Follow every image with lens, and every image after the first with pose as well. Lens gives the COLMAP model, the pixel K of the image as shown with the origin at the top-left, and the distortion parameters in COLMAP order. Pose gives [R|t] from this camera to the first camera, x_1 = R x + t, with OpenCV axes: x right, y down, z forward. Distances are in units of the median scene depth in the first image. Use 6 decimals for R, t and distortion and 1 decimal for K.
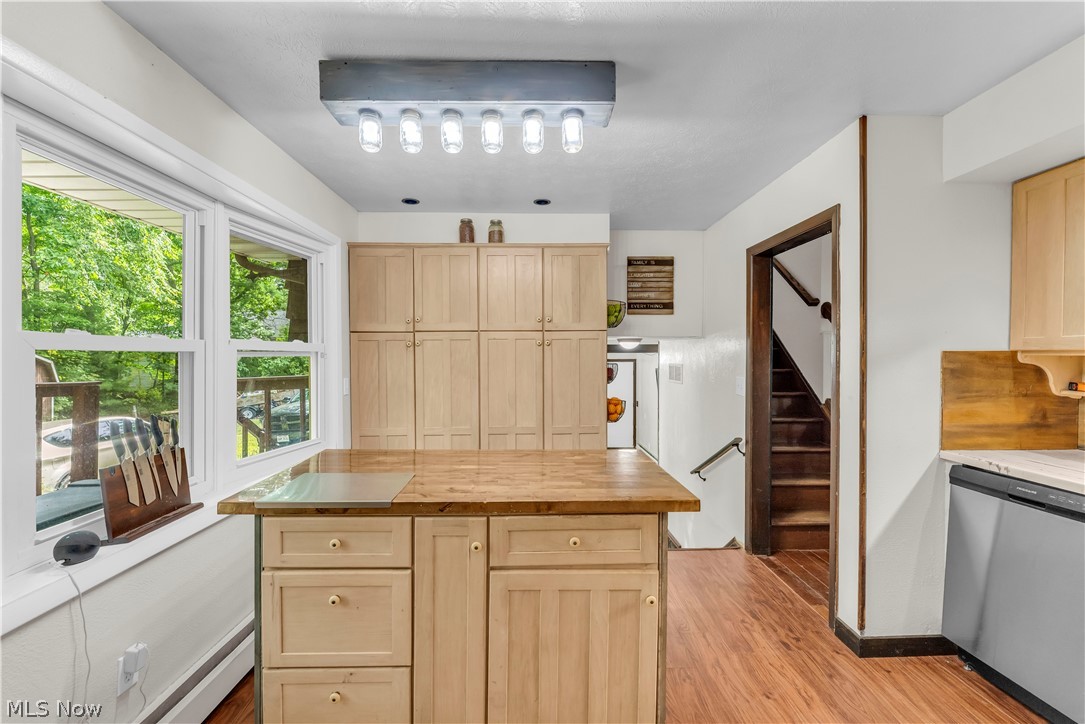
lens RADIAL K [[428.9, 0, 542.5], [0, 428.9, 362.0], [0, 0, 1]] dist [0.000582, 0.000092]
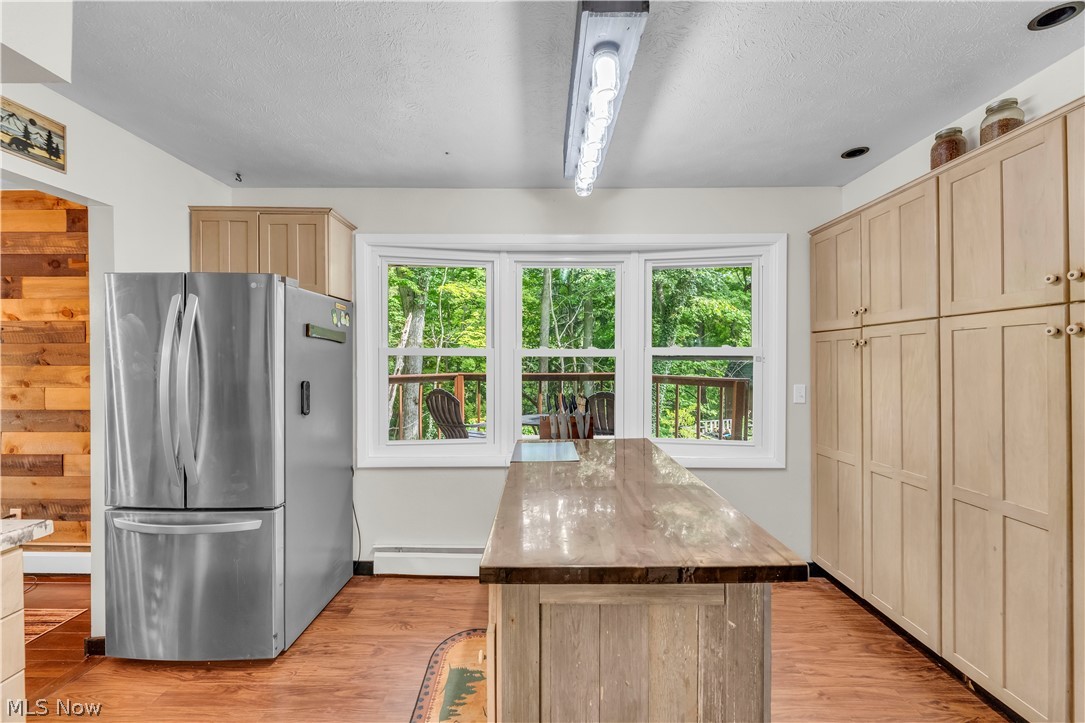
lens RADIAL K [[428.9, 0, 542.5], [0, 428.9, 361.5], [0, 0, 1]] dist [0.000582, 0.000092]
pose [[-0.025453, 0.004626, -0.999665, 0.448869], [-0.020976, 0.999767, 0.005161, -0.003759], [0.999456, 0.021100, -0.025350, 0.476871]]
